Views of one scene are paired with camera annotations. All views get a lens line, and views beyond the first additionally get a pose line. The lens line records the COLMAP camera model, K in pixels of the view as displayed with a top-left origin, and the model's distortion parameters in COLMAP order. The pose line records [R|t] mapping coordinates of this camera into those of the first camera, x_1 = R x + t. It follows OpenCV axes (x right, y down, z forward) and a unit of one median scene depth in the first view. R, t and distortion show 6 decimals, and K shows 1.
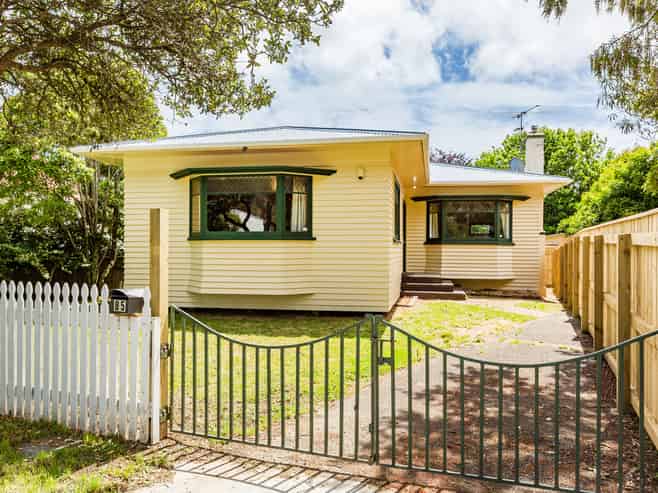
lens RADIAL K [[485.7, 0, 330.2], [0, 485.7, 247.5], [0, 0, 1]] dist [-0.014443, -0.002785]
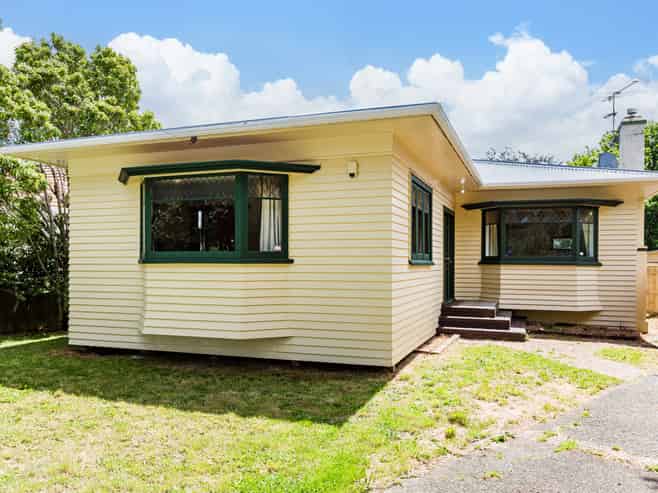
lens RADIAL K [[516.7, 0, 329.4], [0, 516.7, 259.7], [0, 0, 1]] dist [0.004015, 0.004672]
pose [[0.989646, -0.001062, -0.143528, 0.094228], [0.000143, 0.999979, -0.006417, -0.010736], [0.143532, 0.006330, 0.989625, 0.173080]]
